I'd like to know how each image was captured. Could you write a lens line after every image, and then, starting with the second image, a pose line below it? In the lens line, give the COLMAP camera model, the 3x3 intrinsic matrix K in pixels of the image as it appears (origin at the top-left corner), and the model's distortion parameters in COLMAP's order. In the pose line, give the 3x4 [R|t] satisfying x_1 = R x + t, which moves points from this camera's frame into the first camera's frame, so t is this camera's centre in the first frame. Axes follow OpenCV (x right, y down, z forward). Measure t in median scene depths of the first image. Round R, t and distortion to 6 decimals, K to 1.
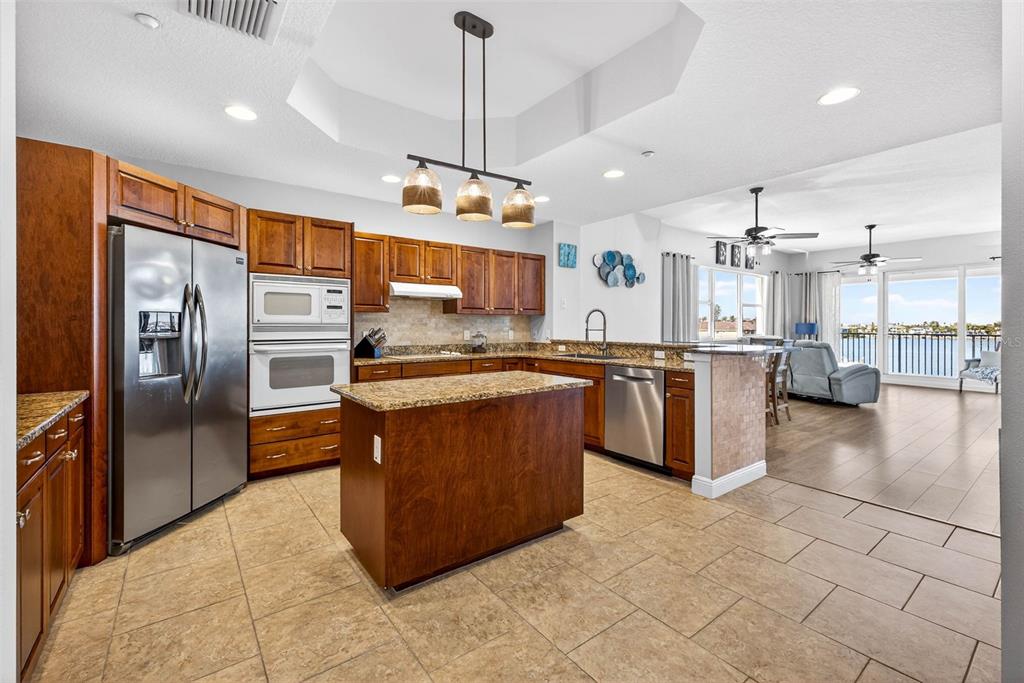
lens RADIAL K [[435.9, 0, 500.0], [0, 435.9, 324.4], [0, 0, 1]] dist [0.017774, 0.000056]
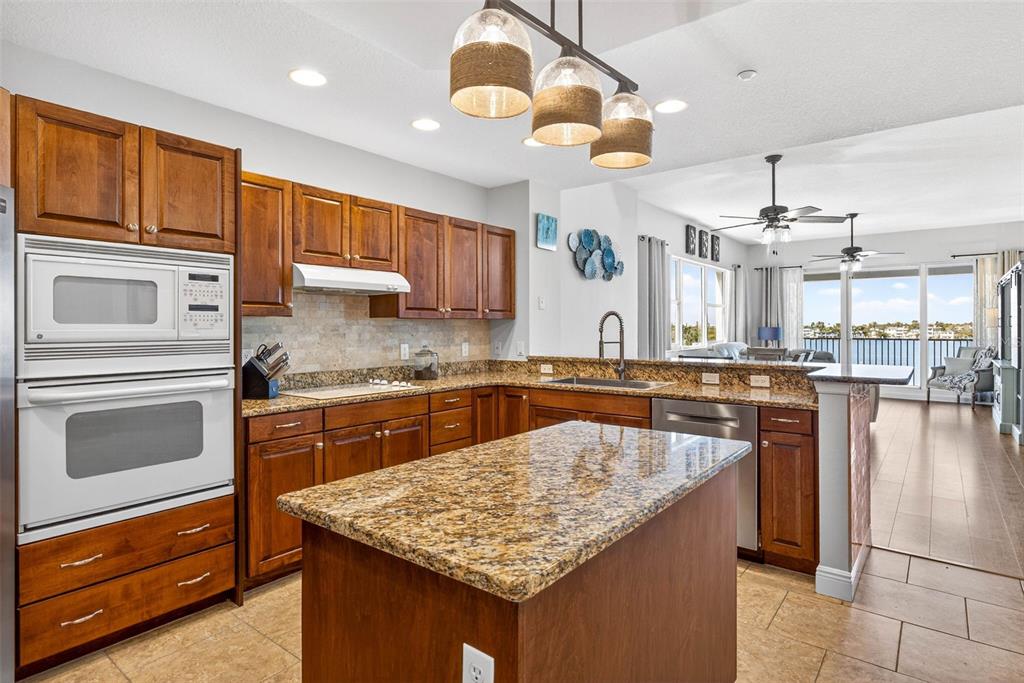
lens RADIAL K [[552.0, 0, 501.2], [0, 552.0, 324.7], [0, 0, 1]] dist [0.000322, 0.001010]
pose [[0.967446, -0.002534, 0.253065, -0.156464], [0.003362, 0.999990, -0.002838, -0.012319], [-0.253056, 0.003596, 0.967445, 0.212991]]
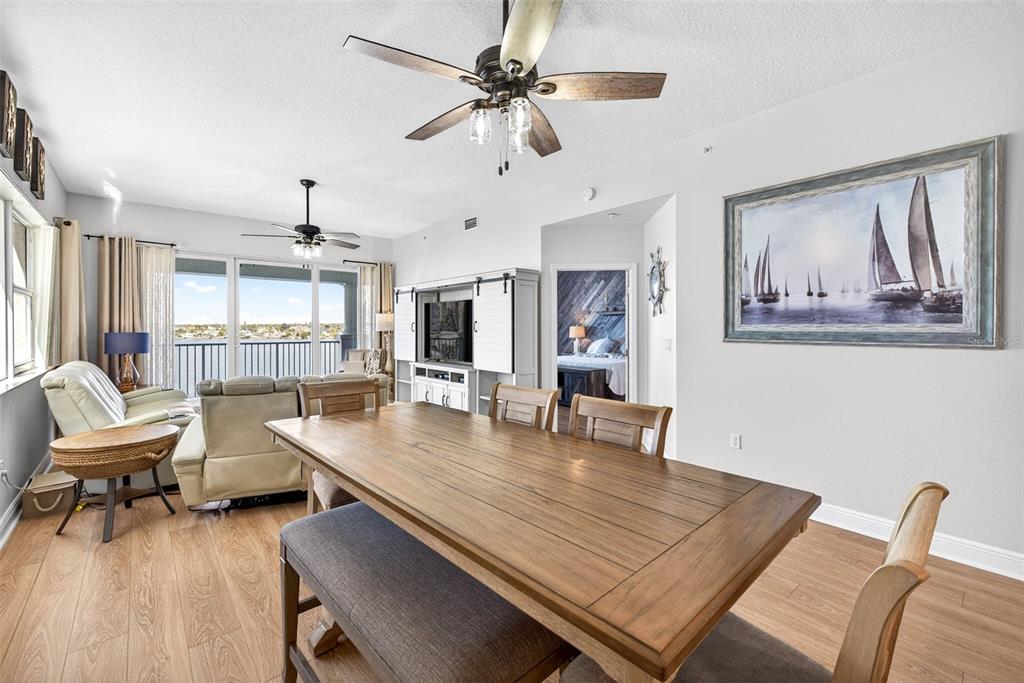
lens RADIAL K [[429.3, 0, 510.7], [0, 429.3, 328.4], [0, 0, 1]] dist [0.001264, -0.000046]
pose [[-0.074643, -0.005209, 0.997197, 0.310649], [-0.000493, 0.999986, 0.005187, -0.021729], [-0.997210, -0.000104, -0.074645, 1.221032]]
